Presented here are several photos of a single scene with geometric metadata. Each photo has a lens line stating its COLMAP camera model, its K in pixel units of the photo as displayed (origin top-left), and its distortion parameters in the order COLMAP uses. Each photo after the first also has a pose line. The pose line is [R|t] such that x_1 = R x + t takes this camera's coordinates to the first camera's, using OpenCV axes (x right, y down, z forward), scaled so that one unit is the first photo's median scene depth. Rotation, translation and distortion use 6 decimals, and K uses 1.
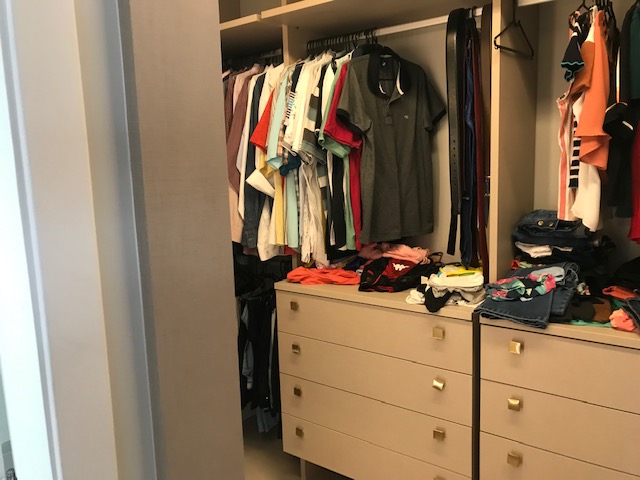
lens RADIAL K [[525.7, 0, 321.4], [0, 525.7, 243.7], [0, 0, 1]] dist [0.008460, -0.003198]
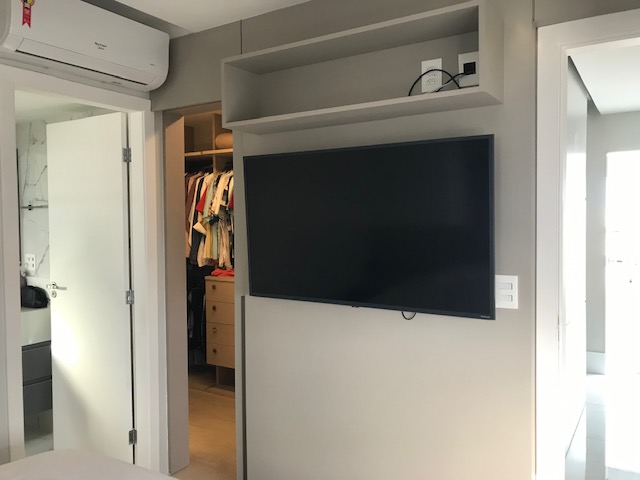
lens RADIAL K [[525.7, 0, 322.2], [0, 525.7, 234.4], [0, 0, 1]] dist [0.008460, -0.003198]
pose [[0.995949, 0.020863, 0.087464, 0.187539], [-0.010463, 0.992991, -0.117723, 0.151214], [-0.089307, 0.116331, 0.989187, -1.122114]]
